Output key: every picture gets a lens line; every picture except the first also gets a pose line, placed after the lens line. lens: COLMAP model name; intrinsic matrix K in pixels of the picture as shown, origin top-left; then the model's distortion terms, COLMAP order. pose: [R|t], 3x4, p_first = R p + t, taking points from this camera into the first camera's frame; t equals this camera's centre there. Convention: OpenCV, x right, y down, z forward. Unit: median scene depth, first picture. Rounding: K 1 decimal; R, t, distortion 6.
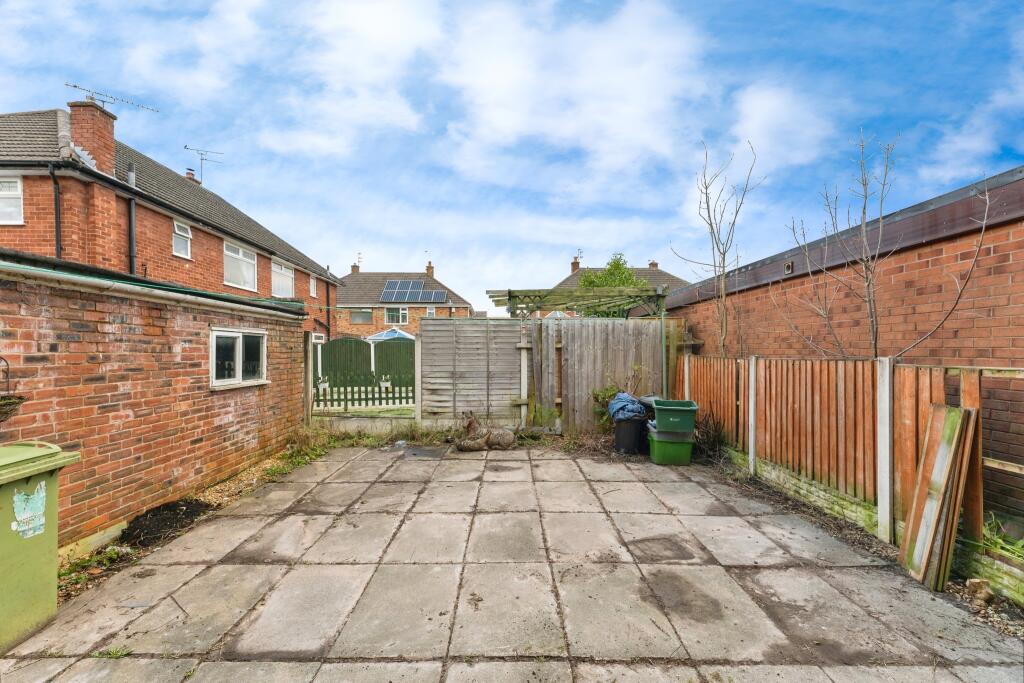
lens RADIAL K [[416.1, 0, 505.5], [0, 416.1, 358.2], [0, 0, 1]] dist [0.000639, 0.000077]
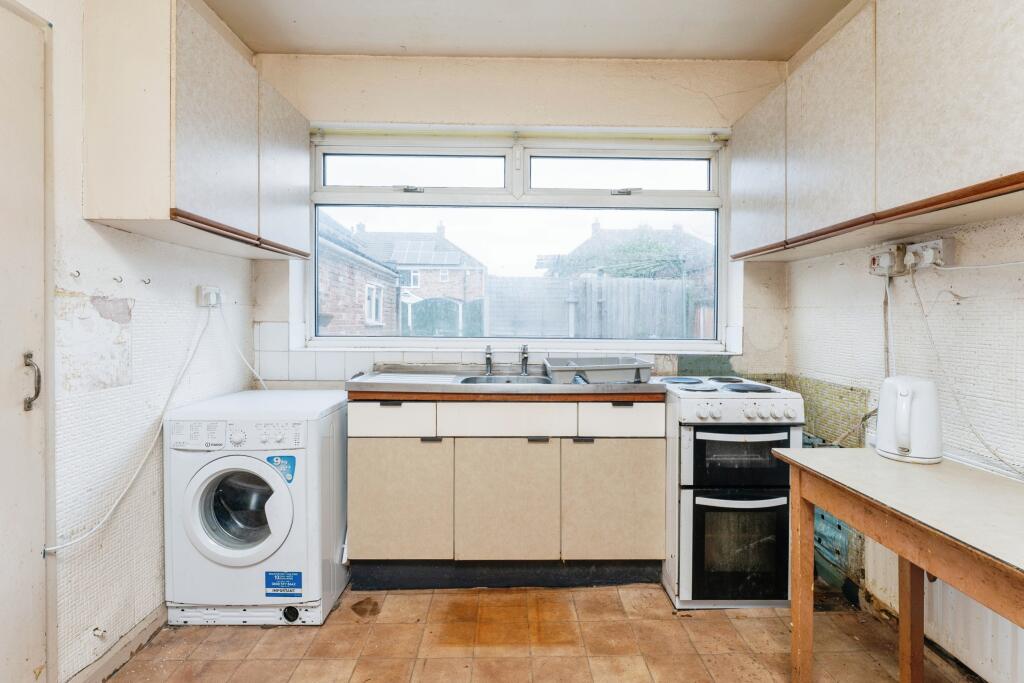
lens RADIAL K [[493.2, 0, 512.8], [0, 493.2, 329.7], [0, 0, 1]] dist [-0.001378, 0.000032]
pose [[0.999853, 0.005279, 0.016311, -0.153787], [-0.005220, 0.999980, -0.003668, 0.063806], [-0.016330, 0.003583, 0.999860, -0.459246]]
